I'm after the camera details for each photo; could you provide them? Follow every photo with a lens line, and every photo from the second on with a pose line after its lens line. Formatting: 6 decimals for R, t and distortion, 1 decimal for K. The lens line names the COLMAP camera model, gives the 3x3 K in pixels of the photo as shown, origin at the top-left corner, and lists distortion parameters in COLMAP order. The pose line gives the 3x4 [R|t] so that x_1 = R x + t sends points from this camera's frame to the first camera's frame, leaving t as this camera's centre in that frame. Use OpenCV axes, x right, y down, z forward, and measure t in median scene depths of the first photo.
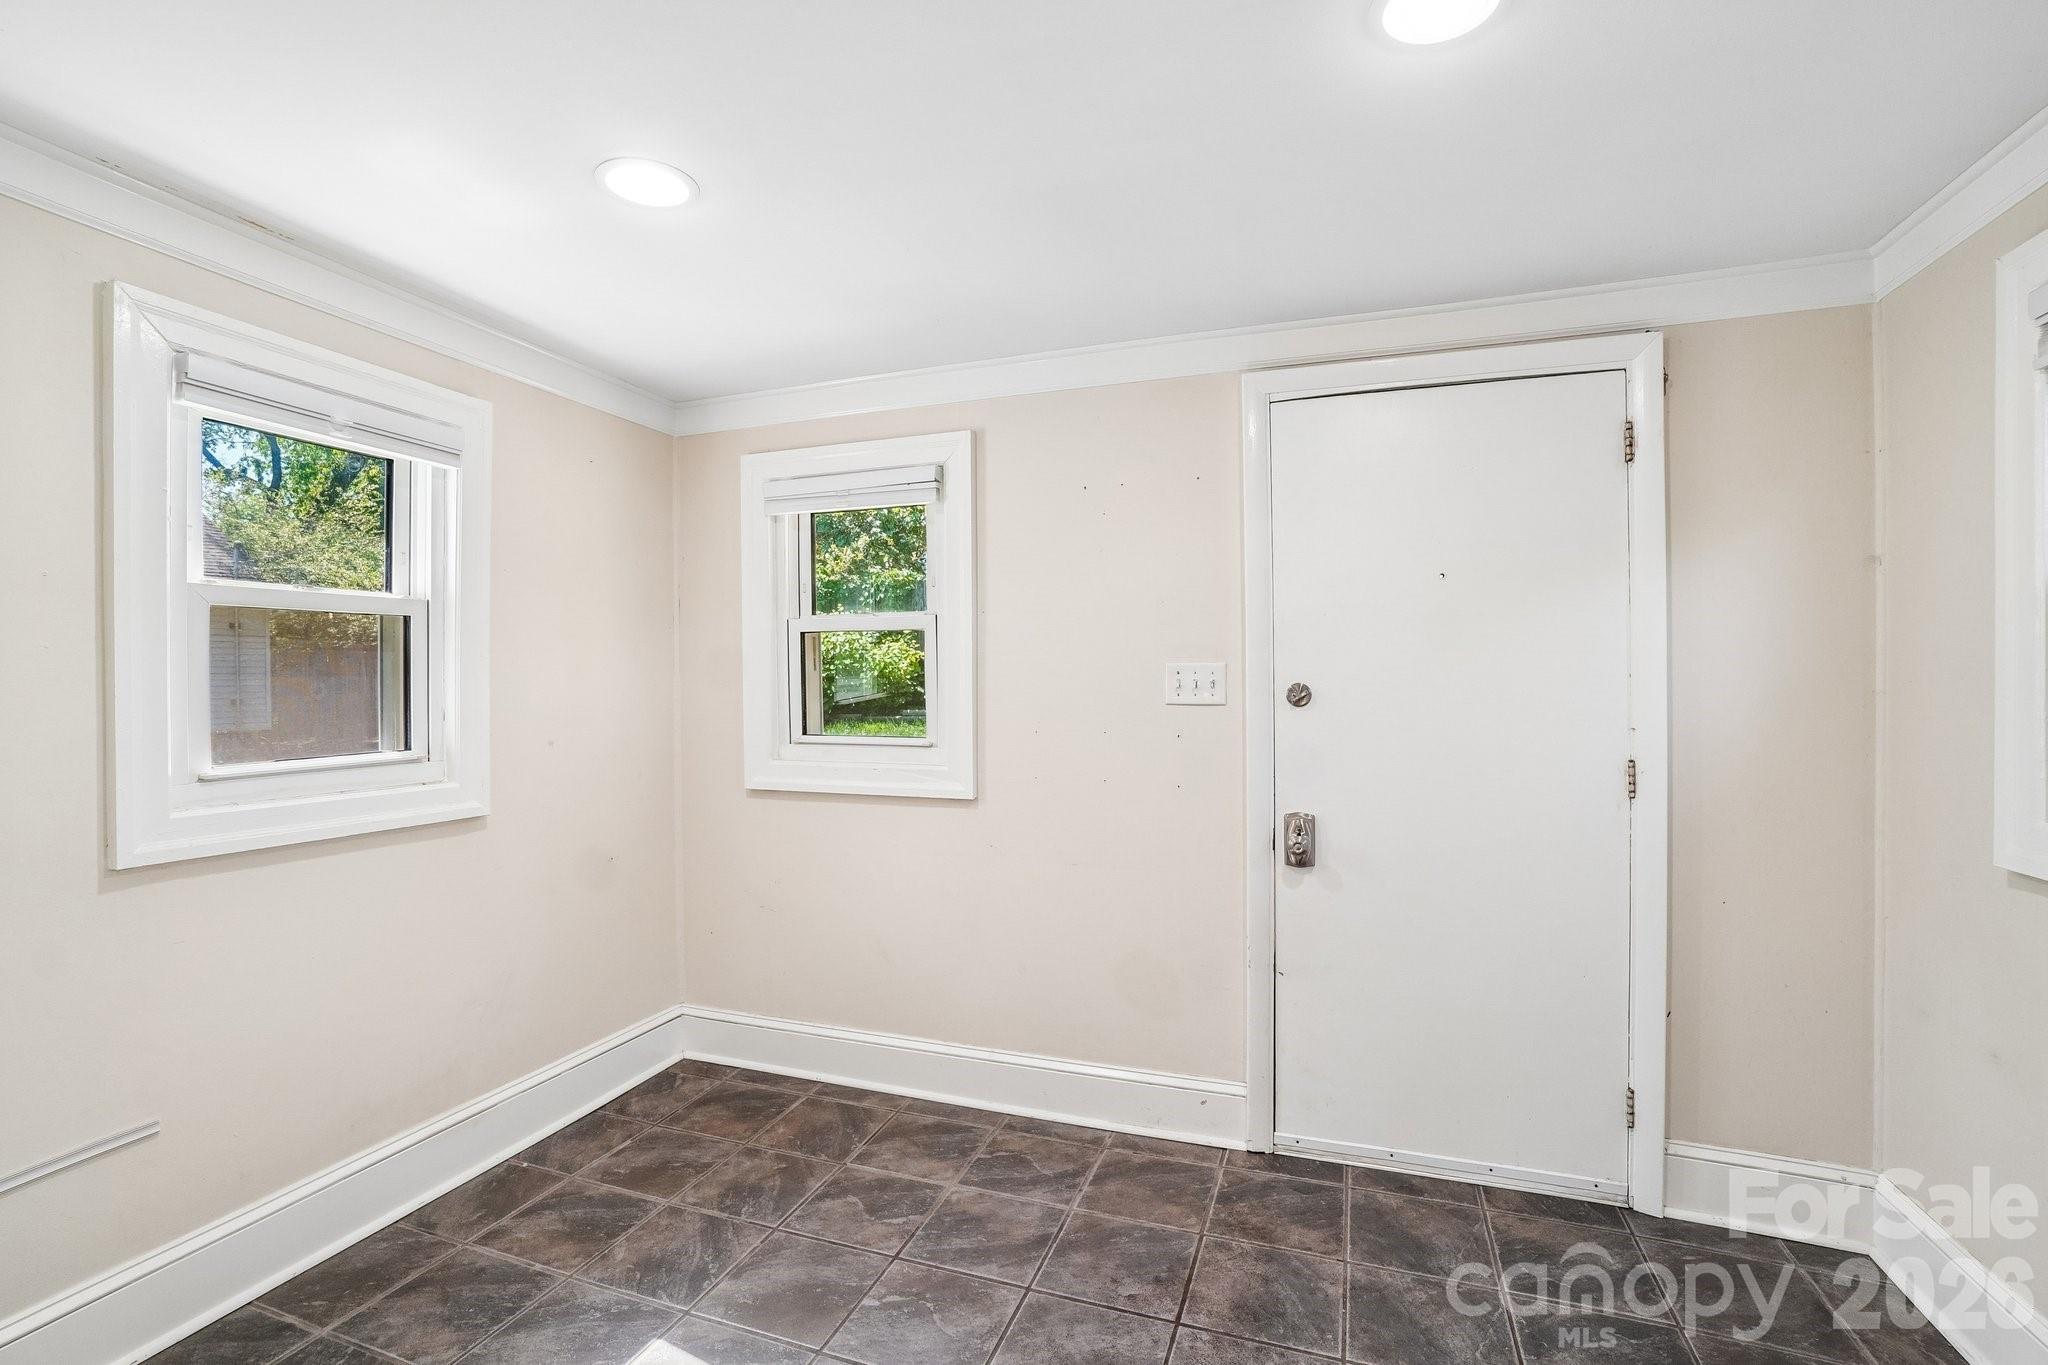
lens RADIAL K [[911.1, 0, 1030.2], [0, 911.1, 675.2], [0, 0, 1]] dist [-0.019449, -0.000058]
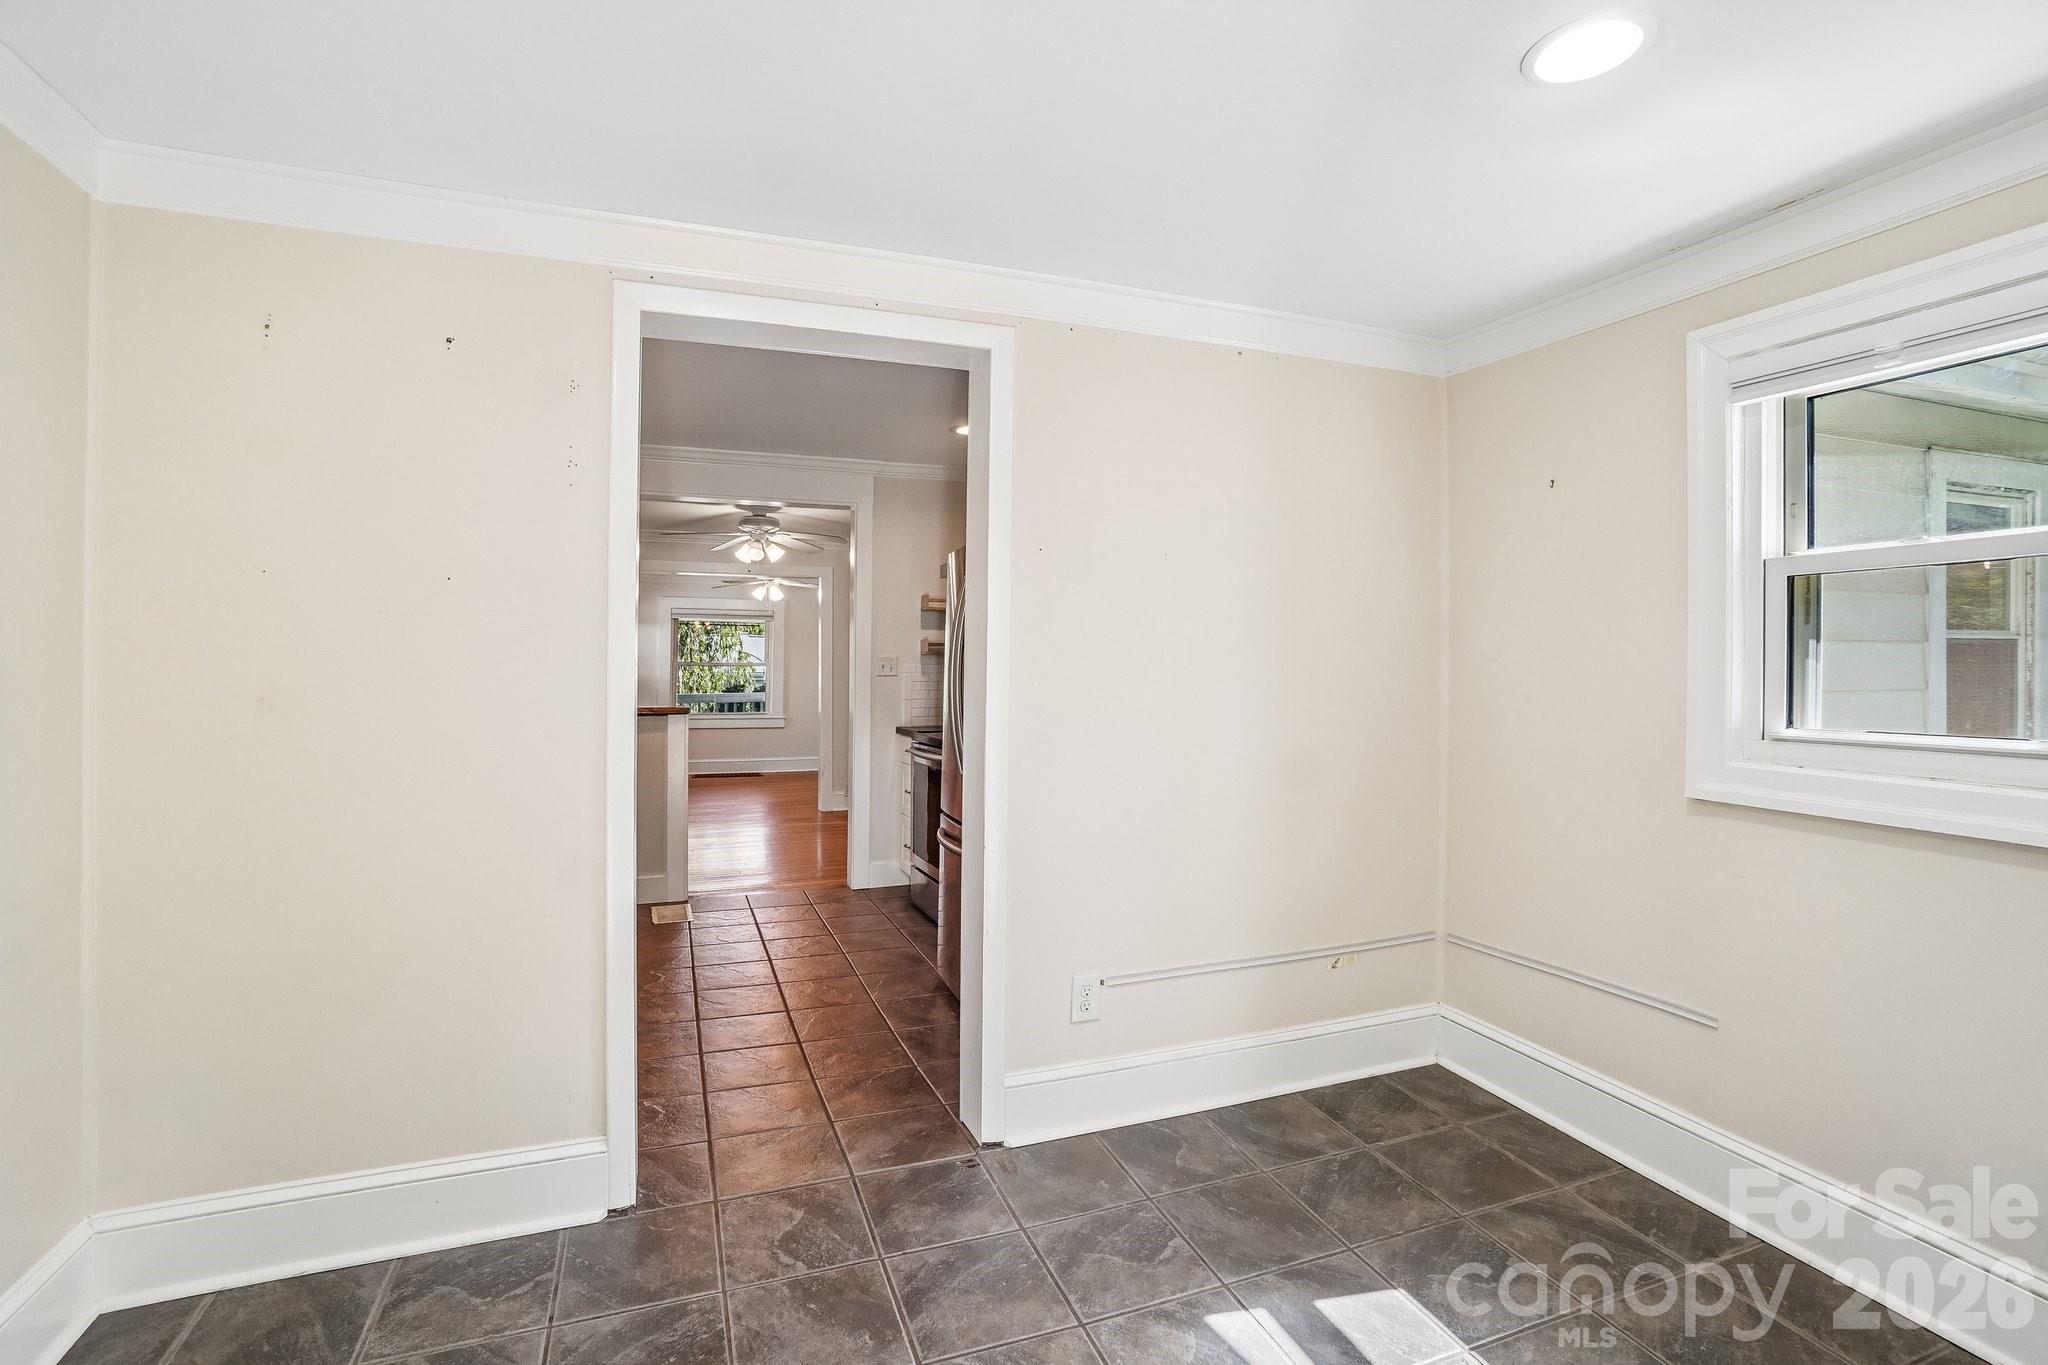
lens RADIAL K [[911.1, 0, 1030.2], [0, 911.1, 675.2], [0, 0, 1]] dist [-0.019449, -0.000058]
pose [[-0.749510, -0.001471, -0.661992, 0.459391], [-0.001216, 0.999999, -0.000846, 0.039217], [0.661992, 0.000171, -0.749511, 1.171147]]
